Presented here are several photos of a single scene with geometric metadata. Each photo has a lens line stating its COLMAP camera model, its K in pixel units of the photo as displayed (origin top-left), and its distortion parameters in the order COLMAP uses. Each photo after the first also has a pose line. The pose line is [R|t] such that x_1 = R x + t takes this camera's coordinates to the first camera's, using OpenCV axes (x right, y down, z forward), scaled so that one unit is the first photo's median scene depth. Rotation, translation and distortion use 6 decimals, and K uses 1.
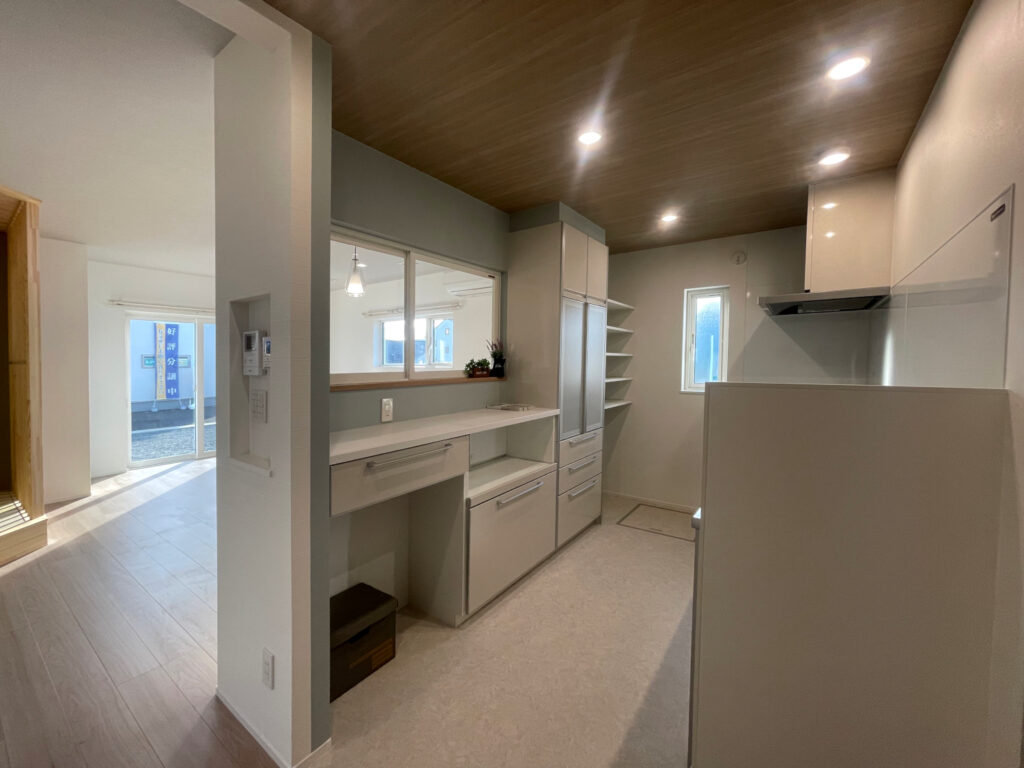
lens RADIAL K [[416.0, 0, 505.1], [0, 416.0, 381.0], [0, 0, 1]] dist [0.001095, 0.000250]
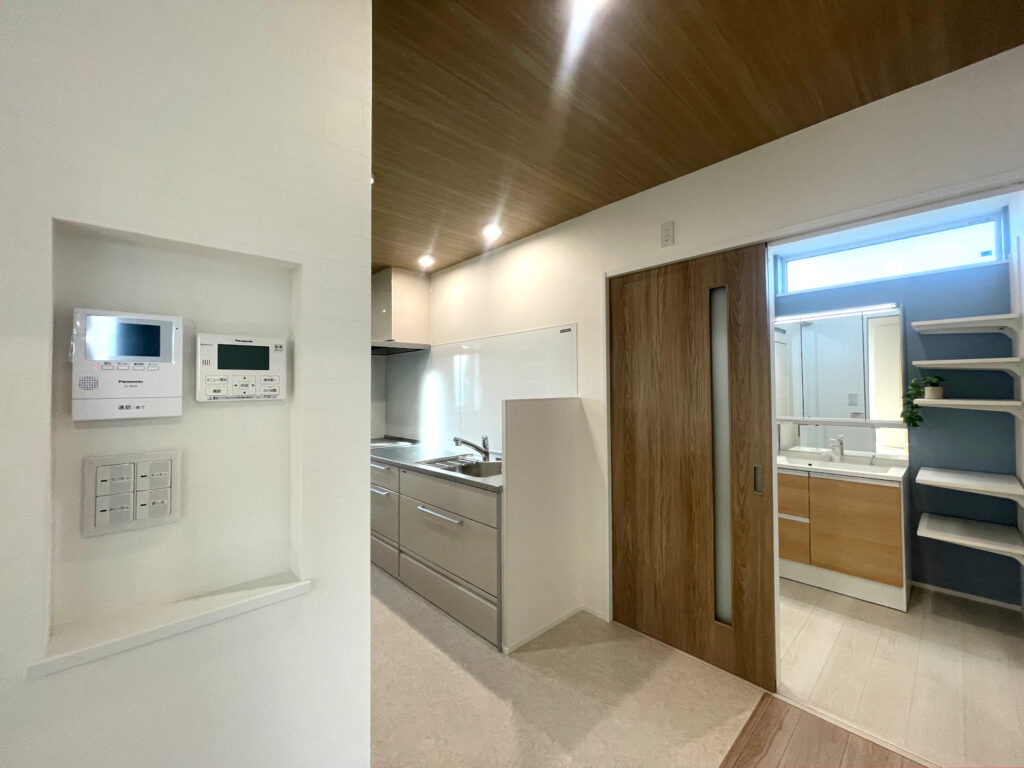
lens RADIAL K [[416.0, 0, 505.1], [0, 416.0, 381.0], [0, 0, 1]] dist [0.001095, 0.000250]
pose [[0.198491, 0.016251, 0.979968, -0.528685], [0.074436, 0.996725, -0.031606, -0.003871], [-0.977272, 0.079219, 0.196631, 0.298010]]
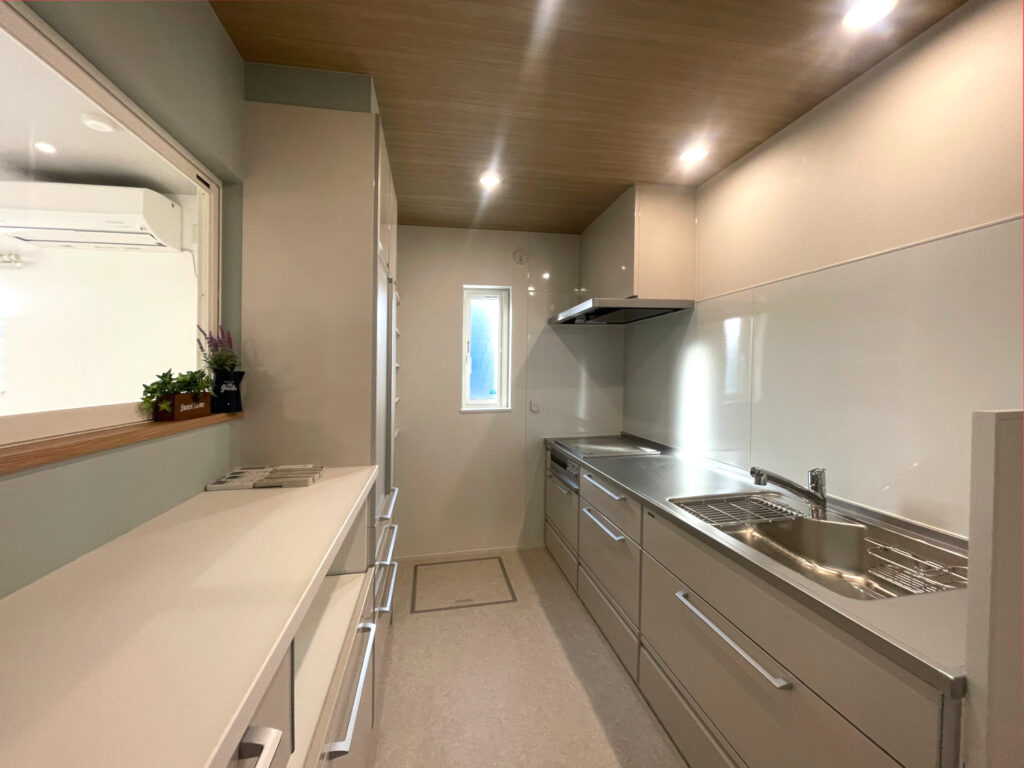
lens RADIAL K [[416.0, 0, 505.1], [0, 416.0, 381.0], [0, 0, 1]] dist [0.001095, 0.000250]
pose [[0.690677, -0.022297, 0.722820, -0.133643], [0.045852, 0.998864, -0.013000, -0.024111], [-0.721709, 0.042121, 0.690914, 0.494329]]
